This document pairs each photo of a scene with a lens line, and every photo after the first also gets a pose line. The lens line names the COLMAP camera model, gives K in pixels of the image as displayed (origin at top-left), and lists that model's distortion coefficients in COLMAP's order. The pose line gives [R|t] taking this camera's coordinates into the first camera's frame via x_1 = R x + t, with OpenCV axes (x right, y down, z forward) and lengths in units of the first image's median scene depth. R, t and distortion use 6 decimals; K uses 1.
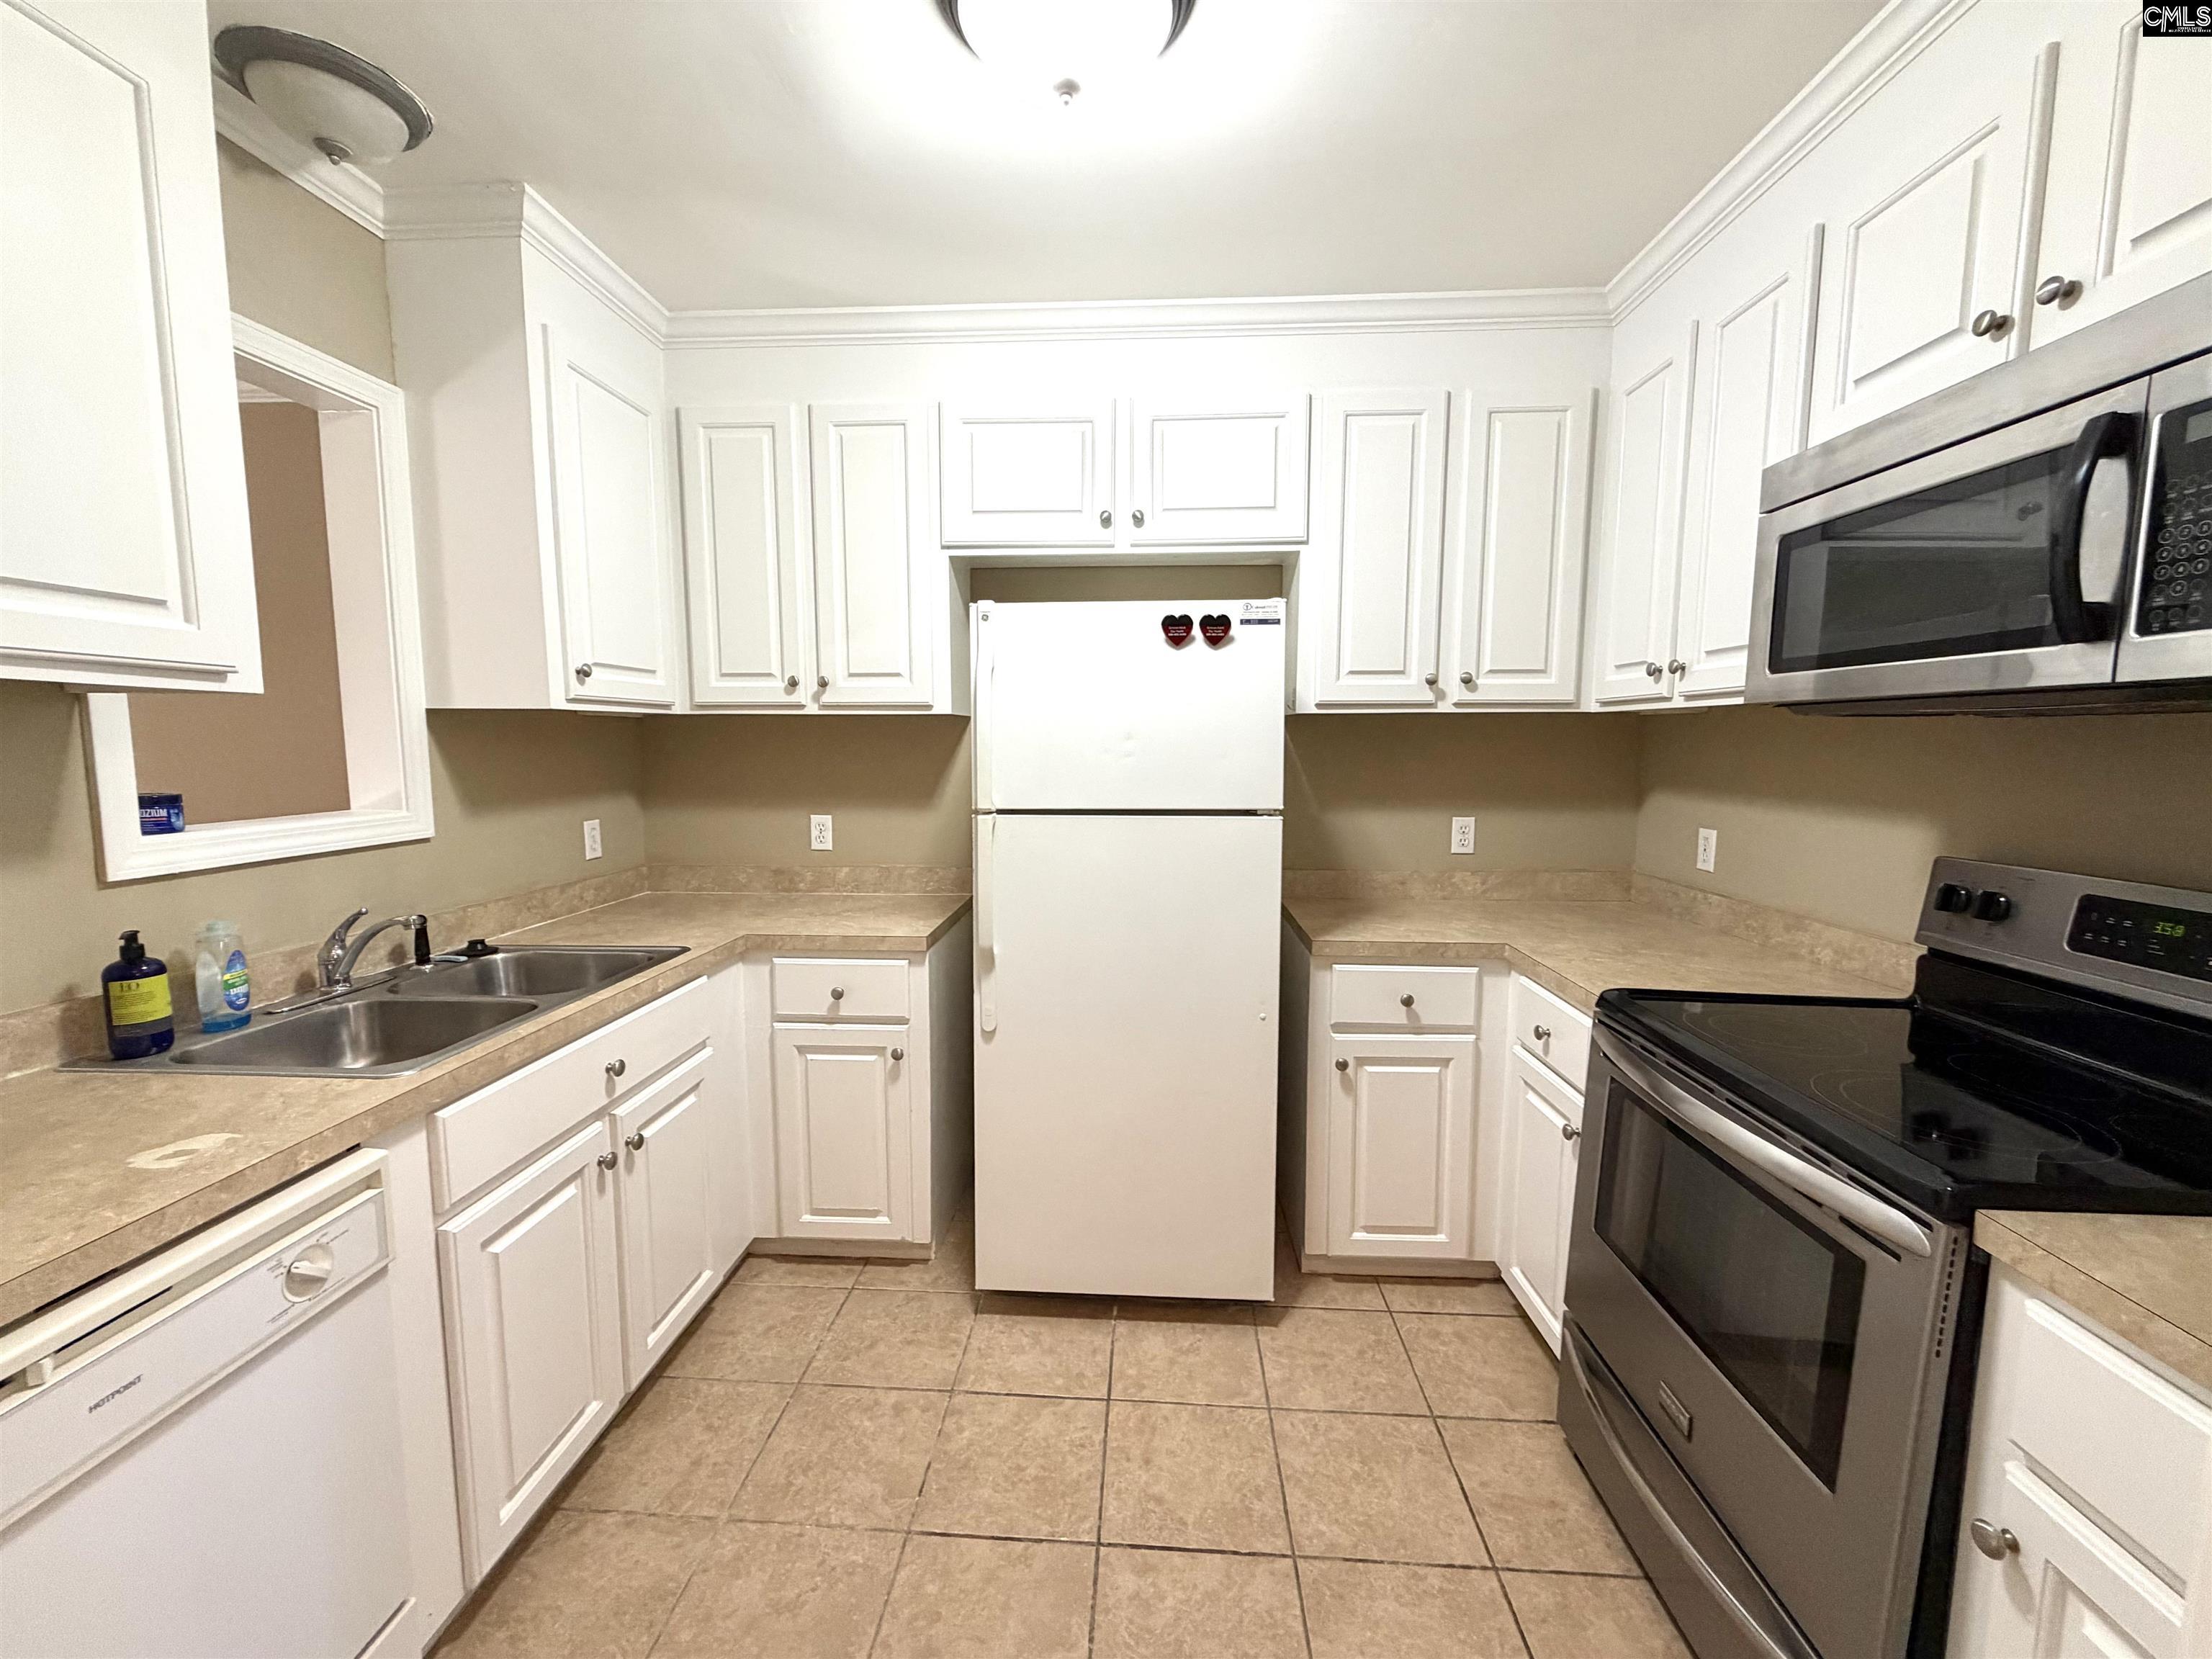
lens RADIAL K [[883.3, 0, 1096.7], [0, 883.3, 831.3], [0, 0, 1]] dist [0.001340, -0.000104]
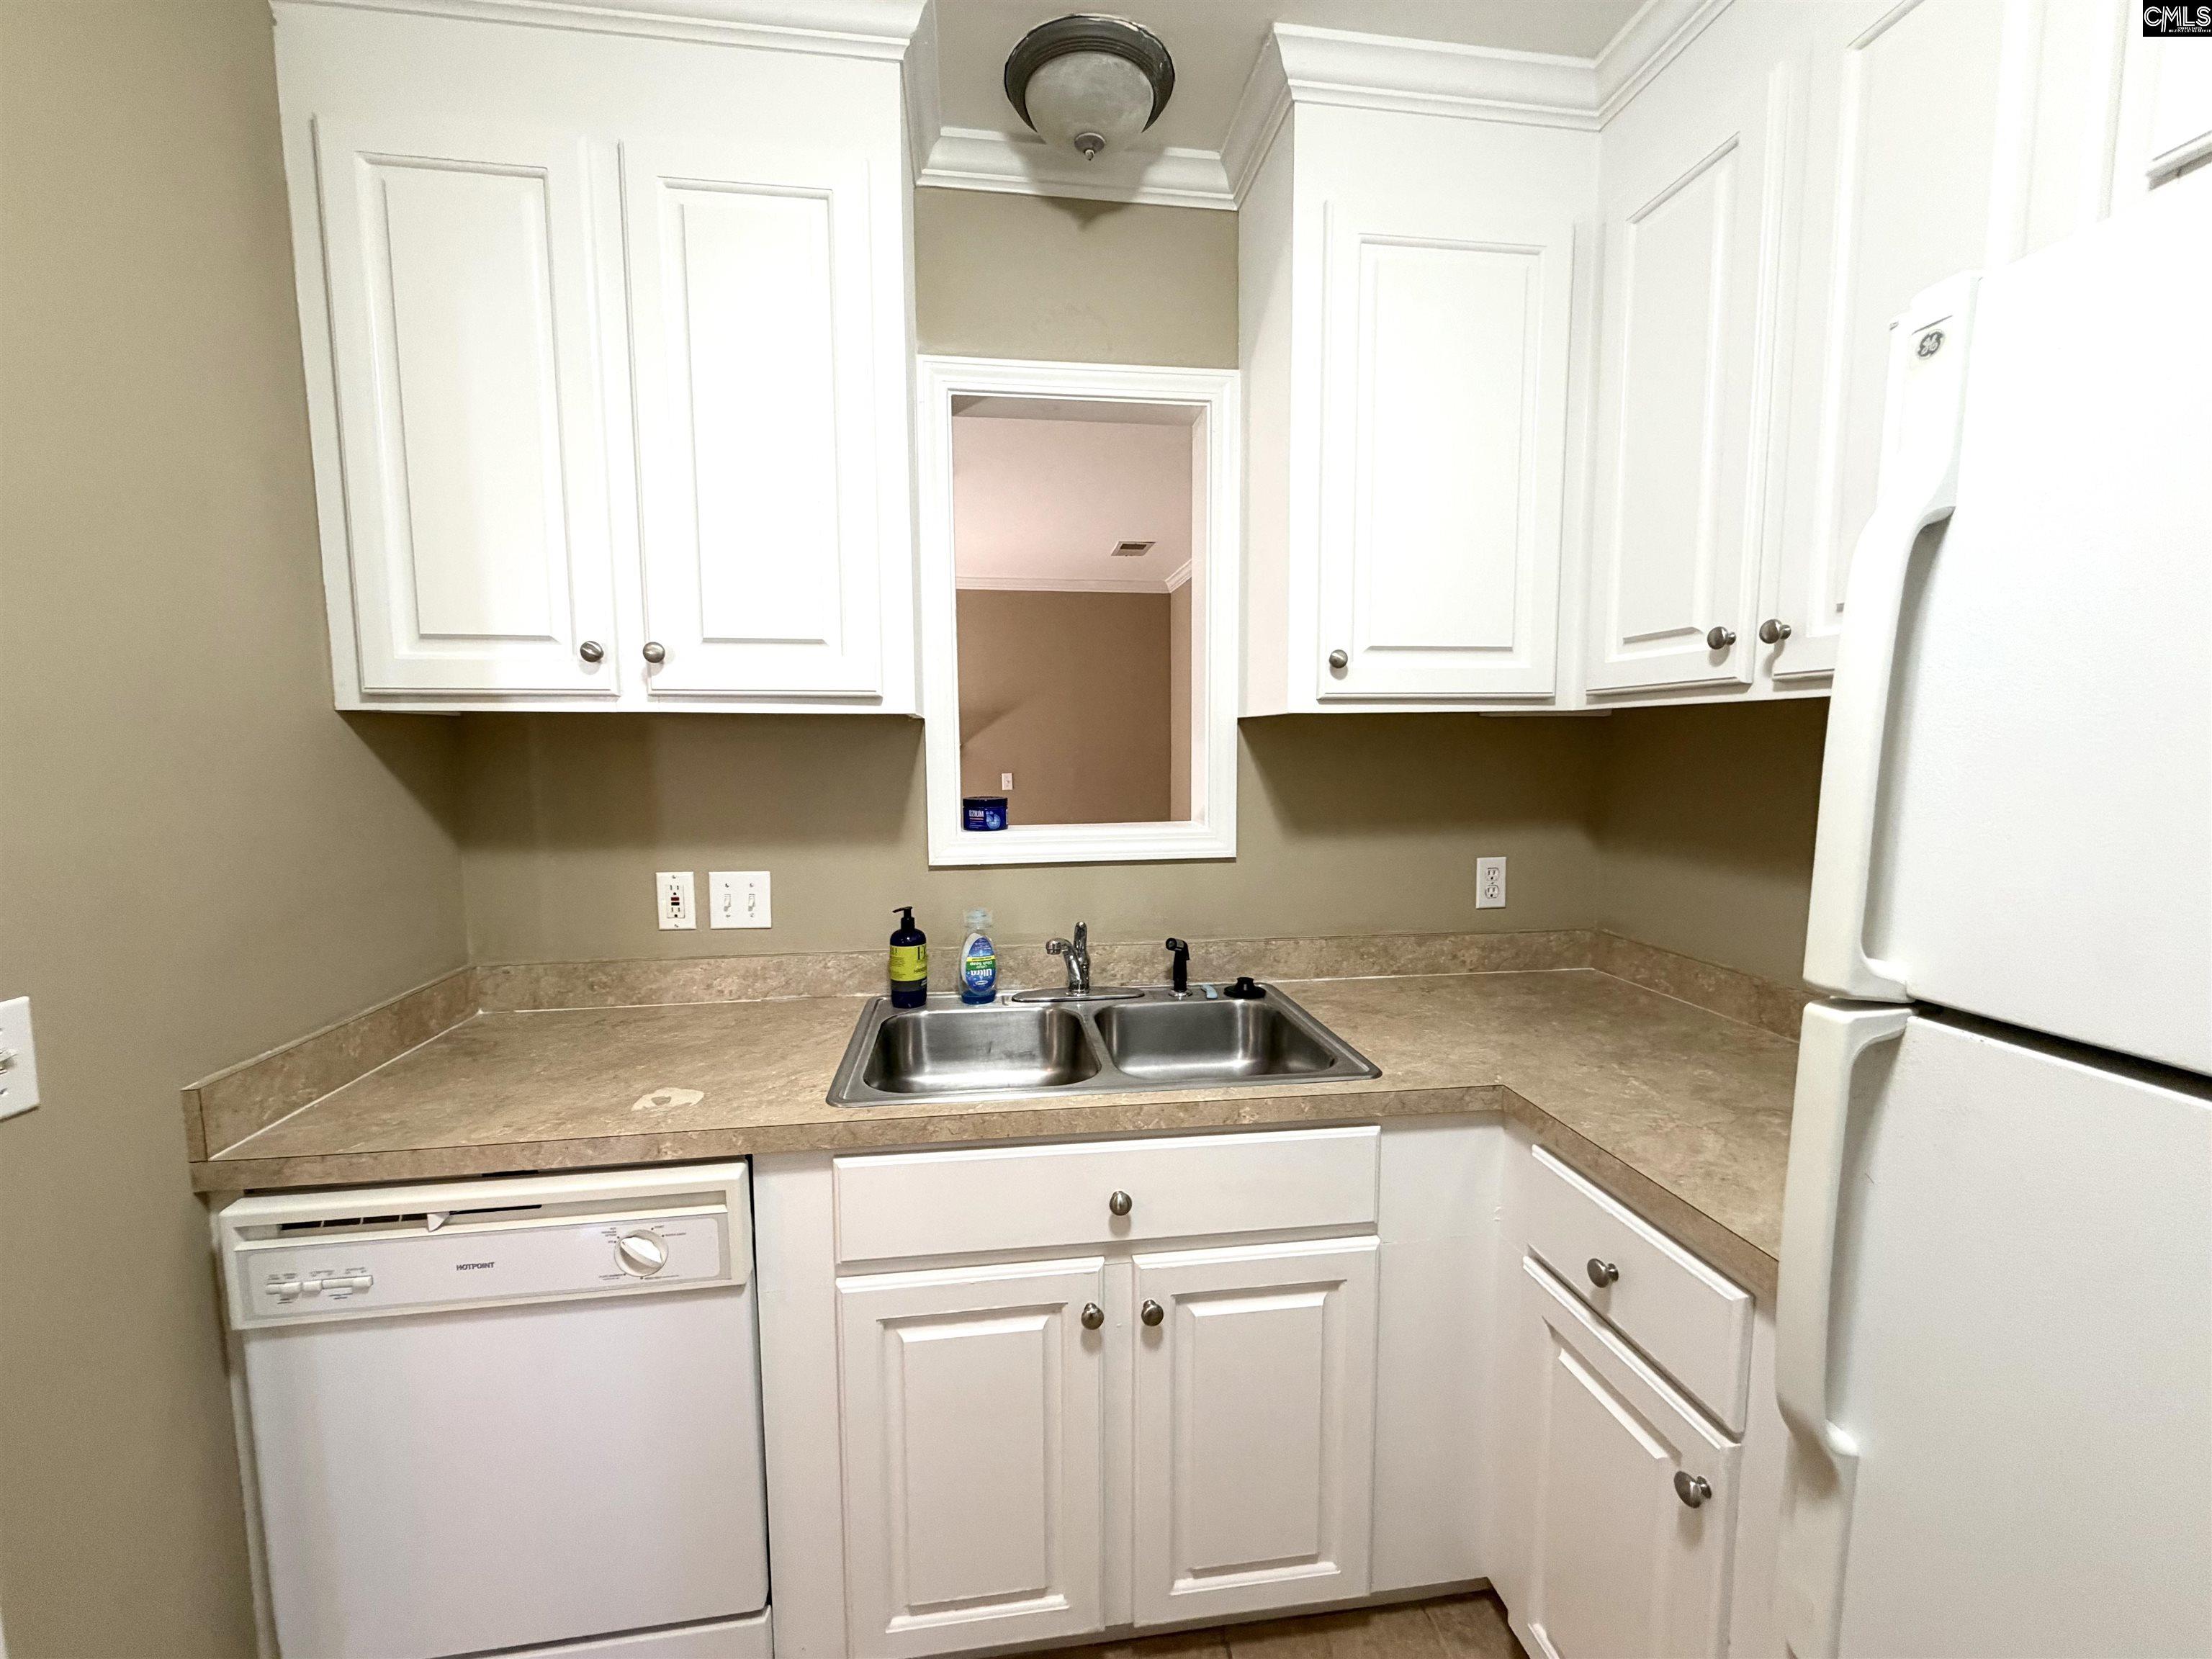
lens RADIAL K [[883.3, 0, 1096.7], [0, 883.3, 831.3], [0, 0, 1]] dist [0.001340, -0.000104]
pose [[0.201588, 0.092879, -0.975057, 0.146207], [-0.095445, 0.992619, 0.074819, -0.095116], [0.974809, 0.077982, 0.208965, 0.838517]]
